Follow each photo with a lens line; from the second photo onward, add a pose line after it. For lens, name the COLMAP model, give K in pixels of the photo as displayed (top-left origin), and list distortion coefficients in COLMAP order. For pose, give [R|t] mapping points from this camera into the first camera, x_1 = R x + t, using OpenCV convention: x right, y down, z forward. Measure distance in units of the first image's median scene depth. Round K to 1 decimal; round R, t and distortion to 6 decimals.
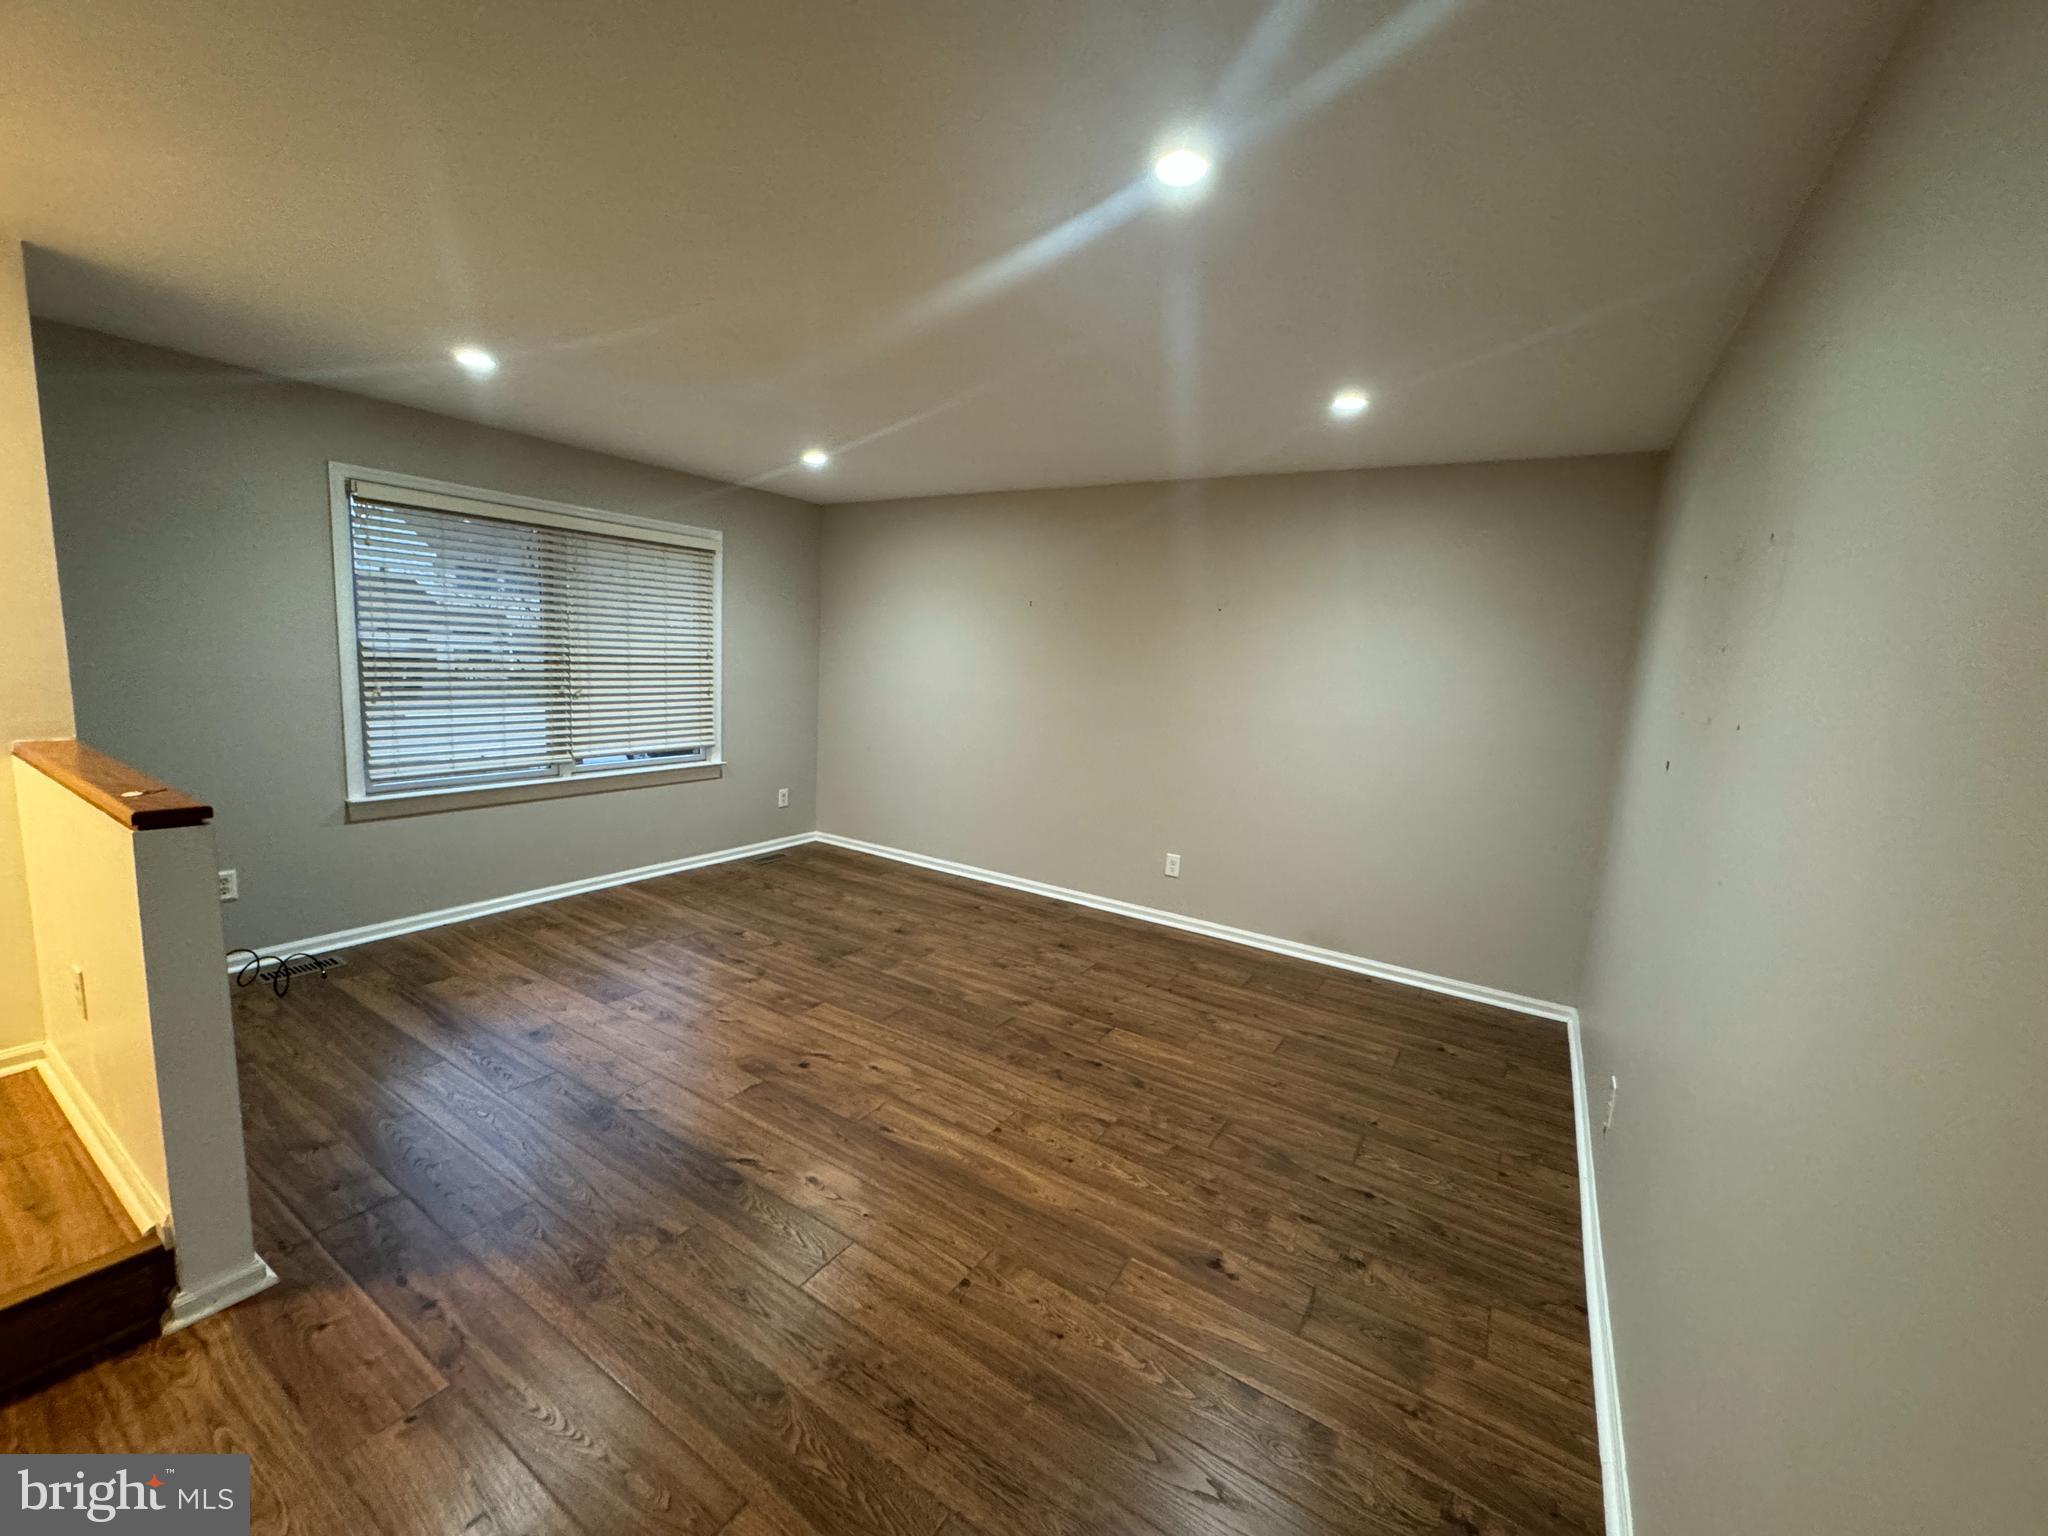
lens RADIAL K [[812.9, 0, 1025.0], [0, 812.9, 767.1], [0, 0, 1]] dist [0.000866, 0.000187]
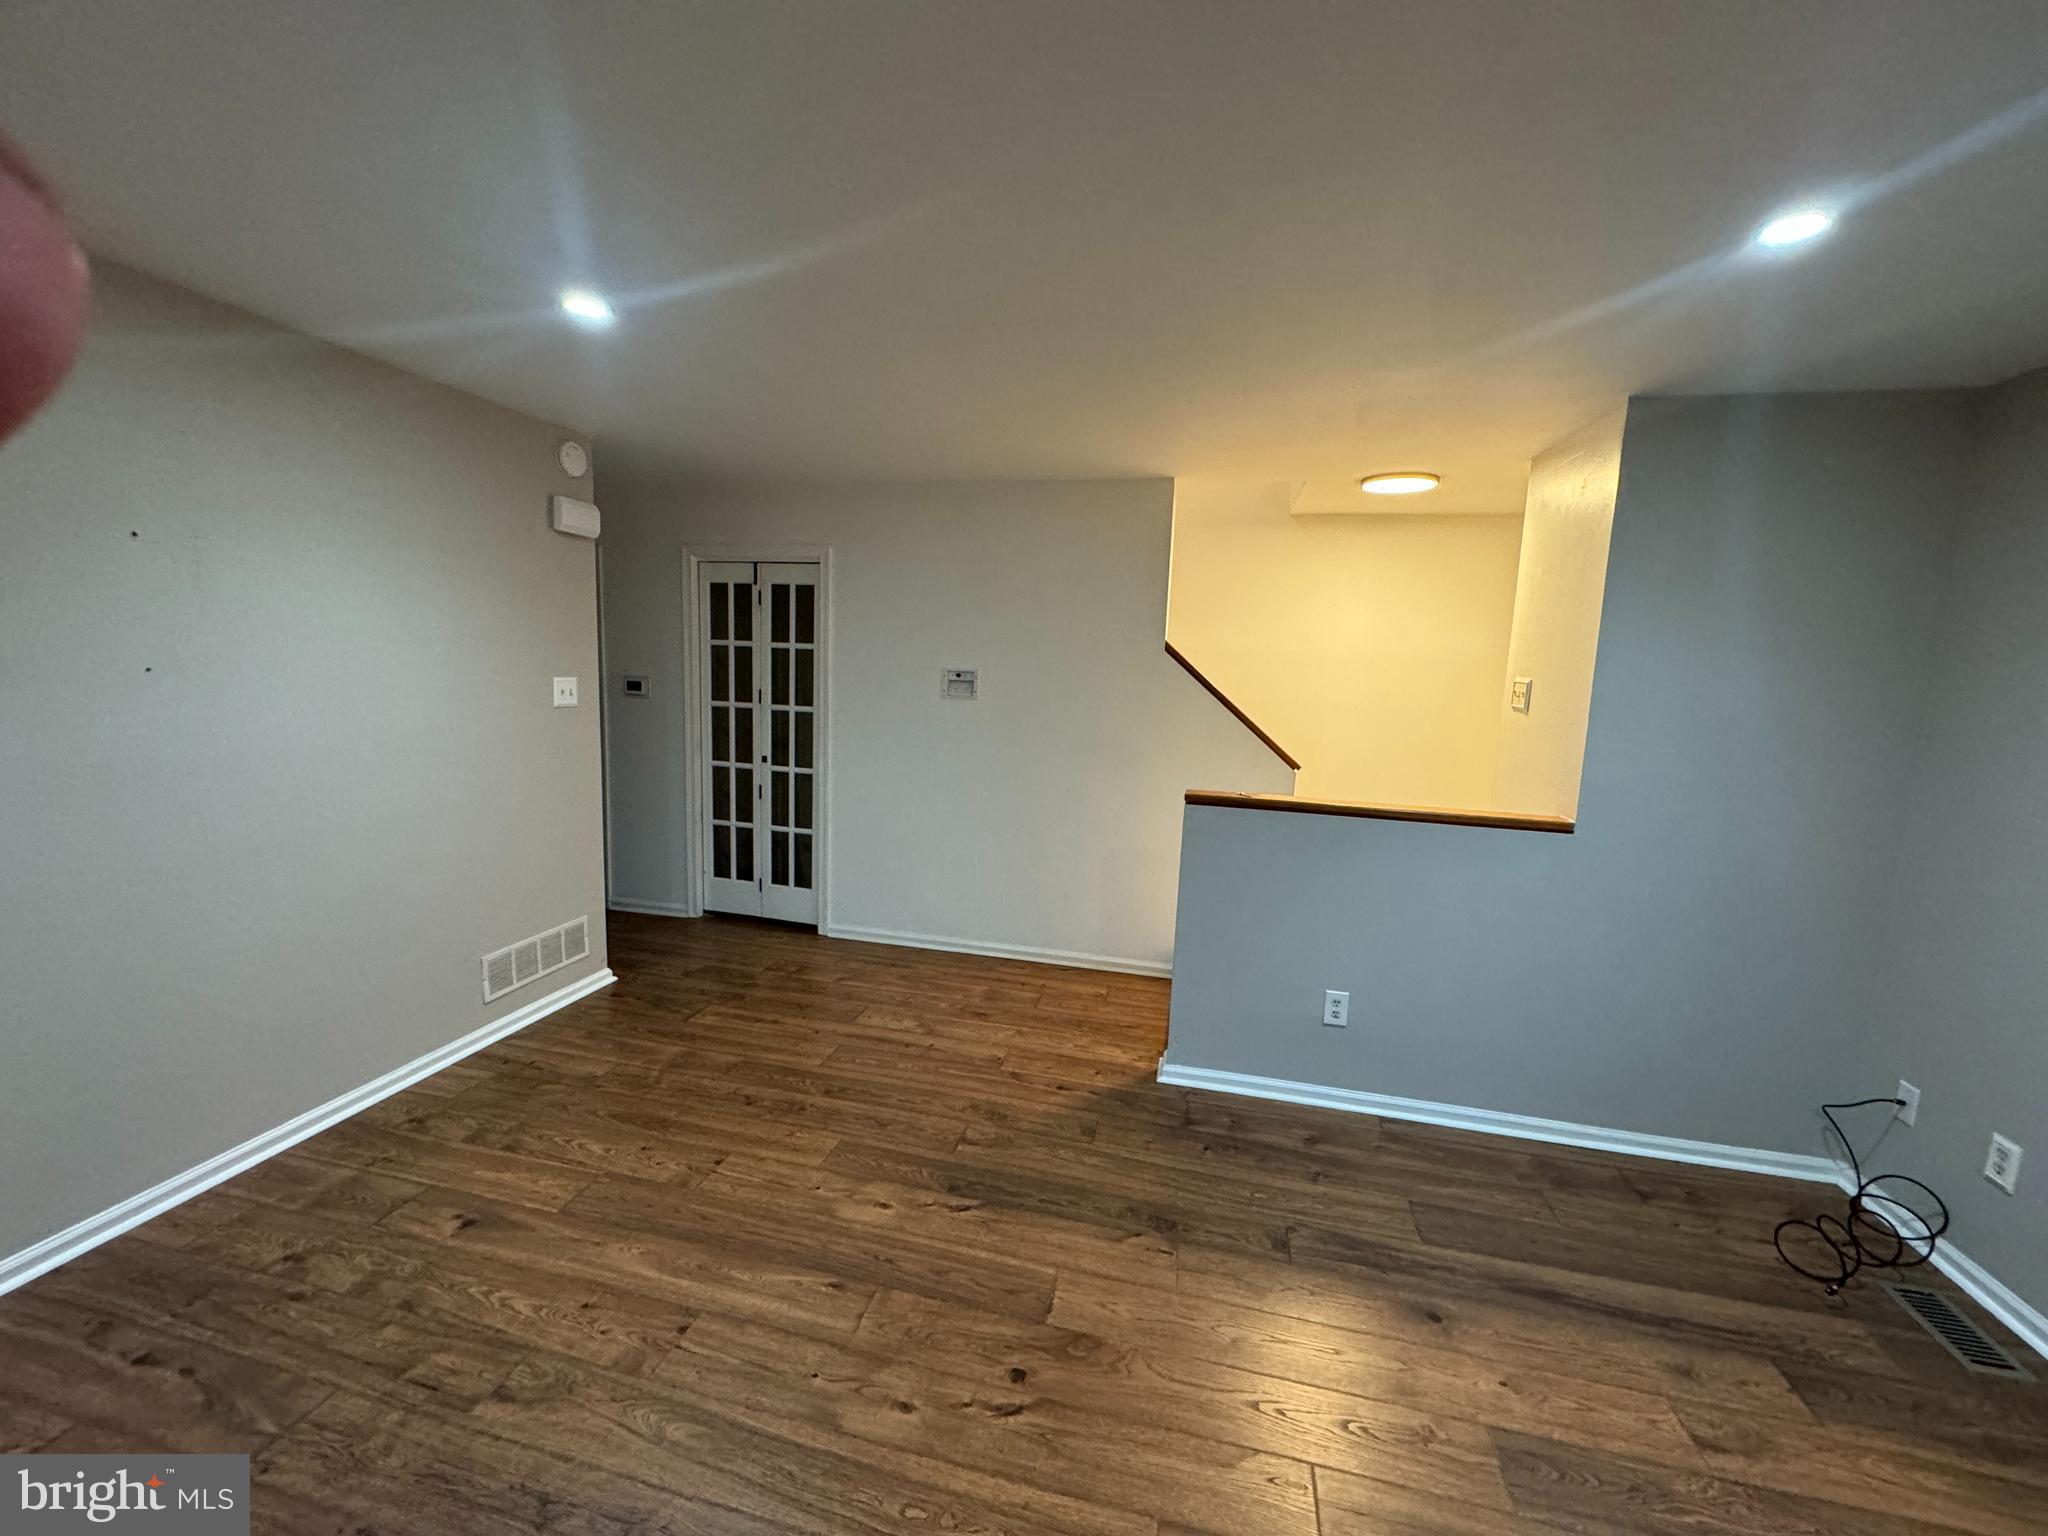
lens RADIAL K [[812.9, 0, 1022.1], [0, 812.9, 769.4], [0, 0, 1]] dist [0.000866, 0.000187]
pose [[-0.943339, -0.048957, -0.328200, -0.061458], [-0.136309, 0.958929, 0.248748, -0.278206], [0.302542, 0.279390, -0.911268, 1.755691]]
